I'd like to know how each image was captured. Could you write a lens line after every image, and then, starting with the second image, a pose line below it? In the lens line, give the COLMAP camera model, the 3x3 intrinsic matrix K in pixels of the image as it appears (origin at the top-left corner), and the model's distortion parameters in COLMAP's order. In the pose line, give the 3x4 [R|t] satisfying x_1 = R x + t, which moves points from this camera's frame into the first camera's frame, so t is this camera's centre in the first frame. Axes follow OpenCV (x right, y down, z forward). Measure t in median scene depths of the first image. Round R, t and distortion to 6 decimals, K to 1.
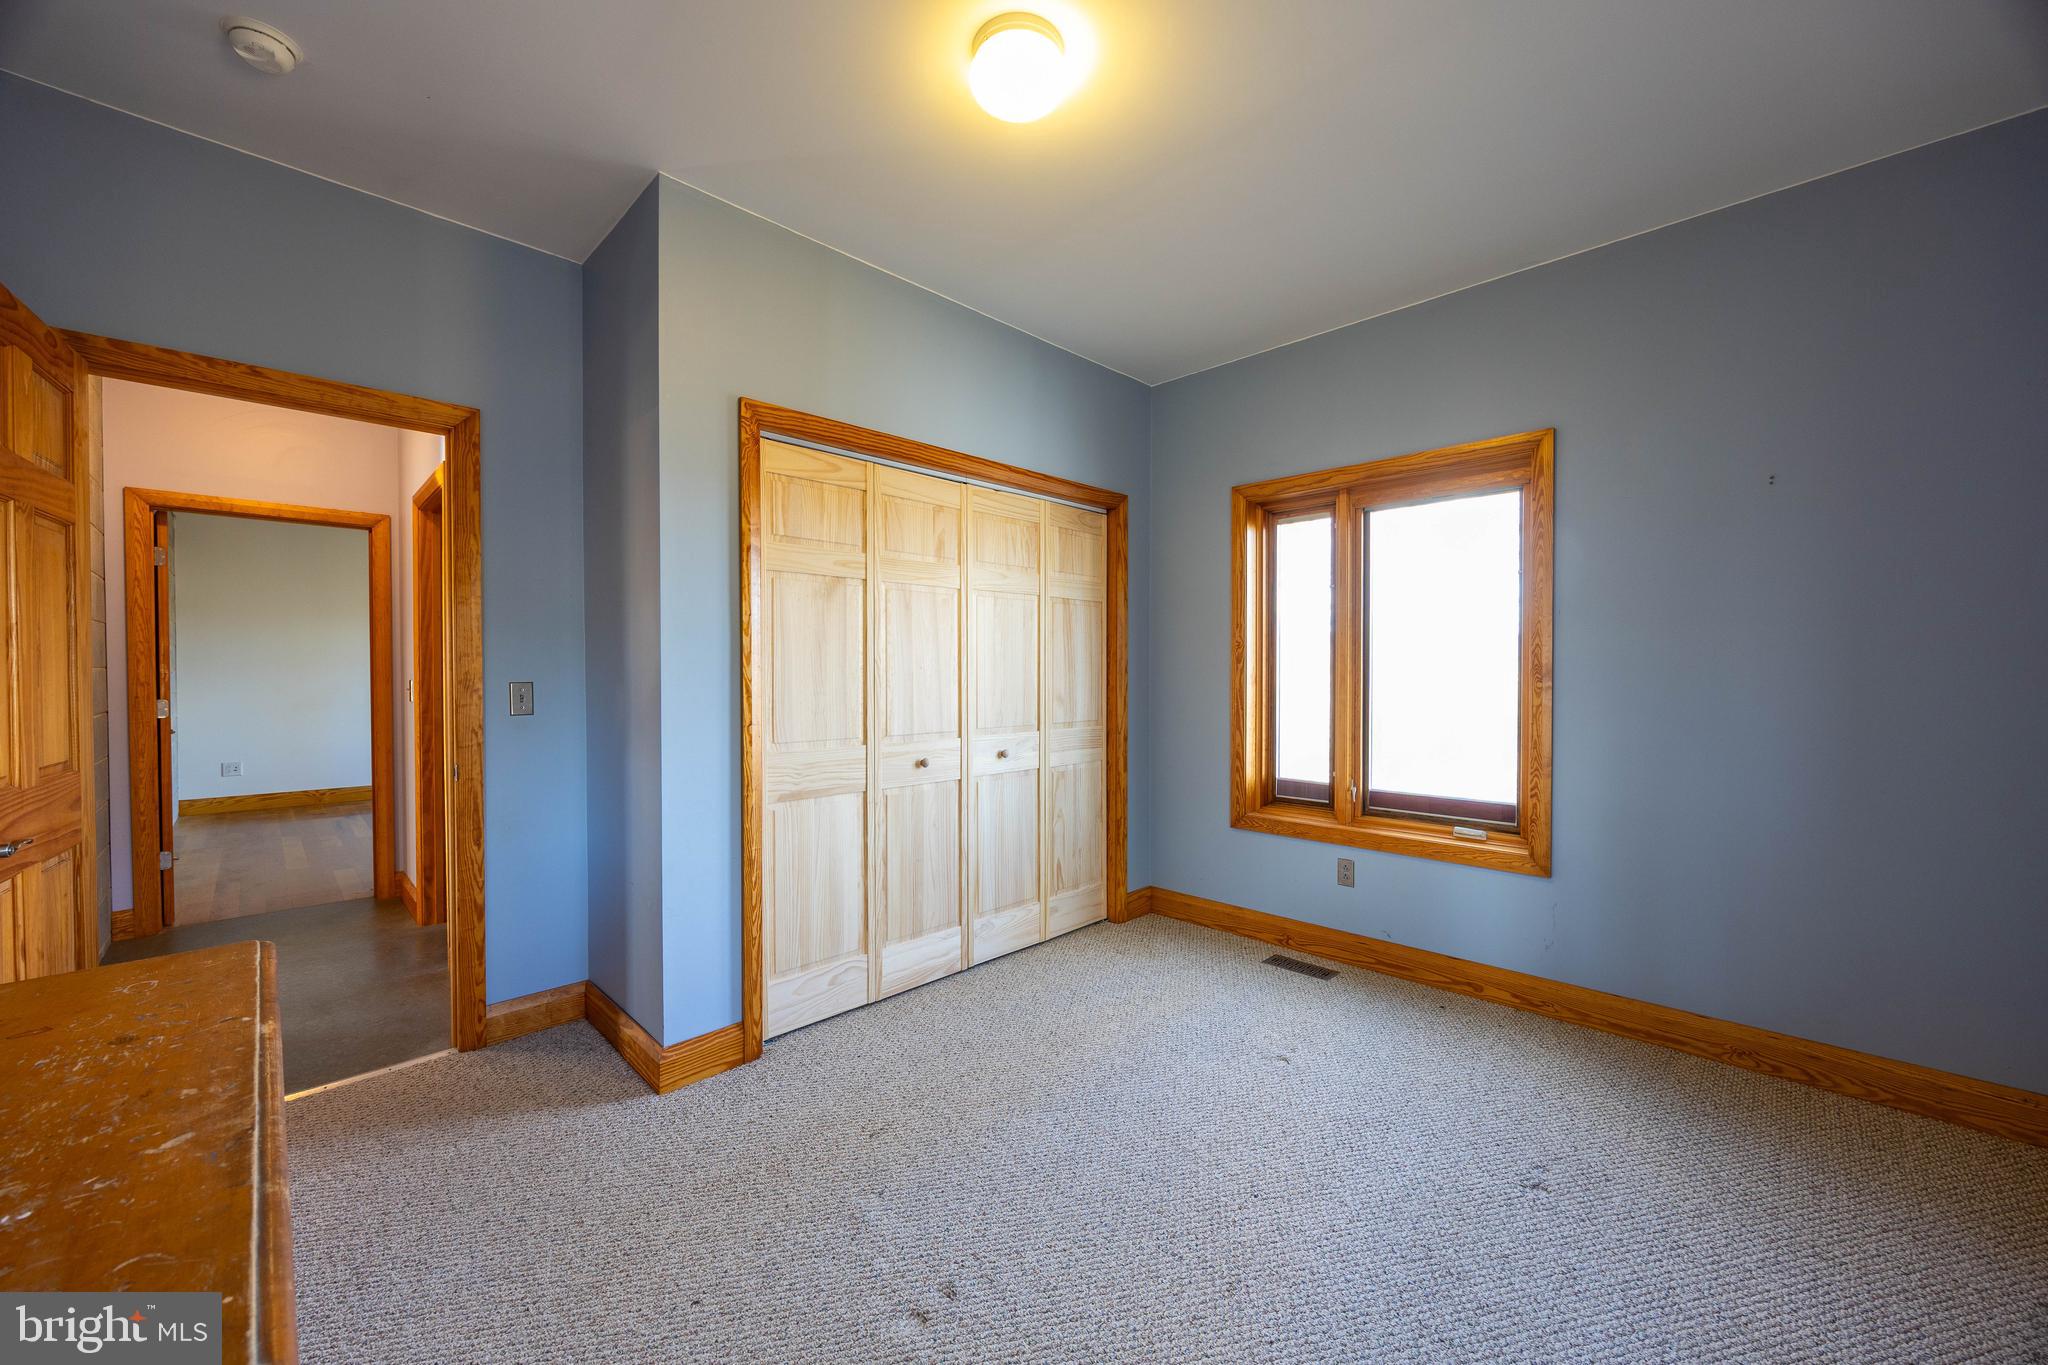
lens RADIAL K [[779.1, 0, 1026.7], [0, 779.1, 669.1], [0, 0, 1]] dist [-0.001628, -0.000222]
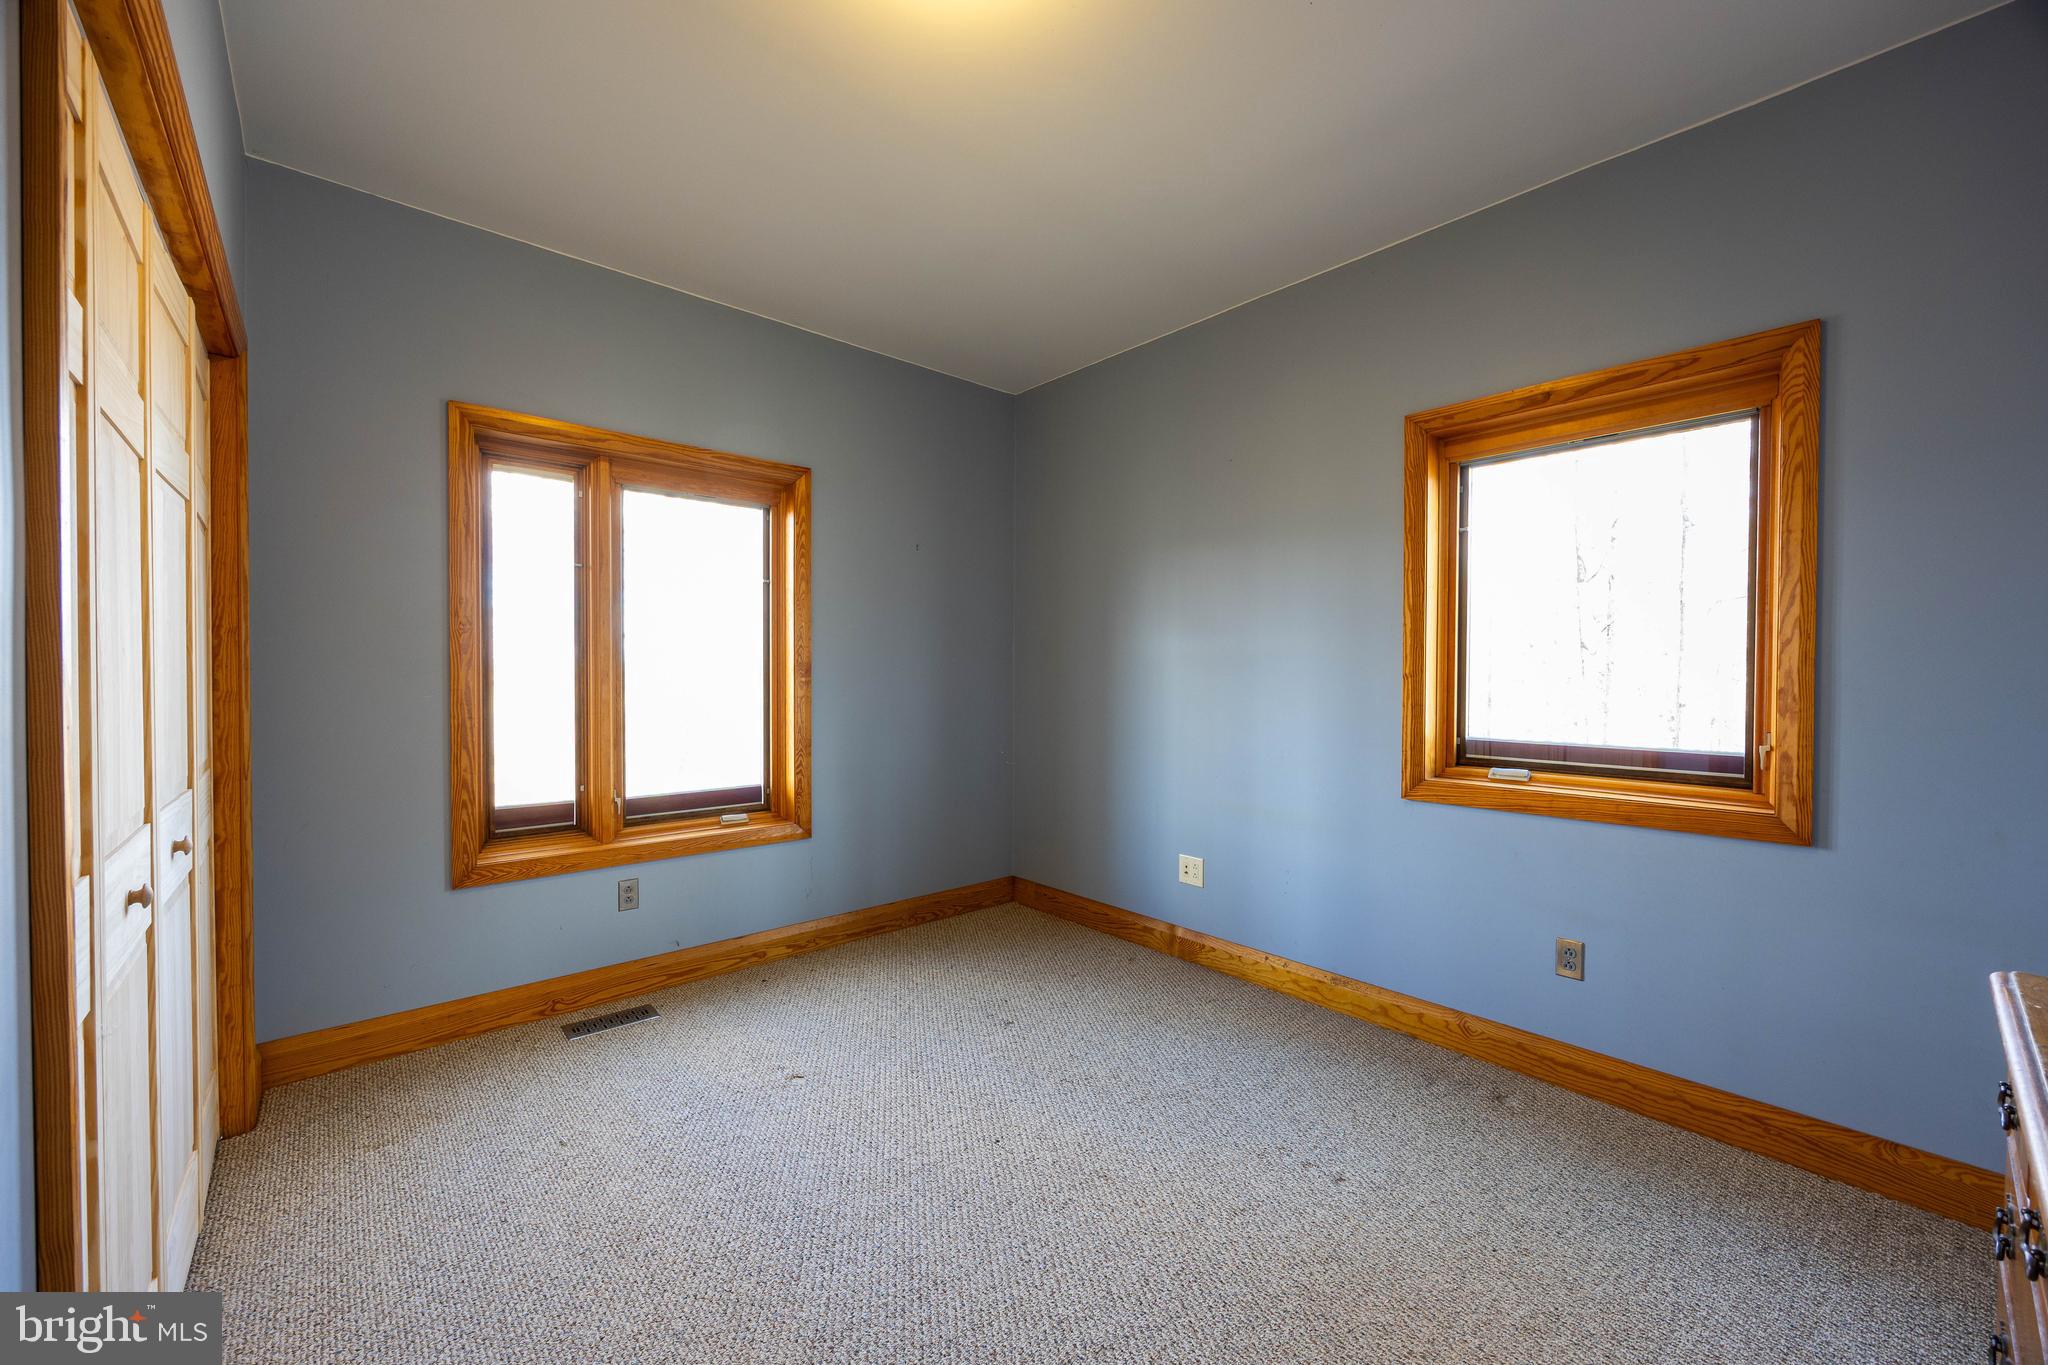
lens RADIAL K [[779.1, 0, 1025.4], [0, 779.1, 679.3], [0, 0, 1]] dist [-0.001628, -0.000222]
pose [[0.073247, -0.006641, 0.997292, -0.413699], [-0.002579, 0.999973, 0.006848, 0.009896], [-0.997311, -0.003074, 0.073228, 0.463905]]
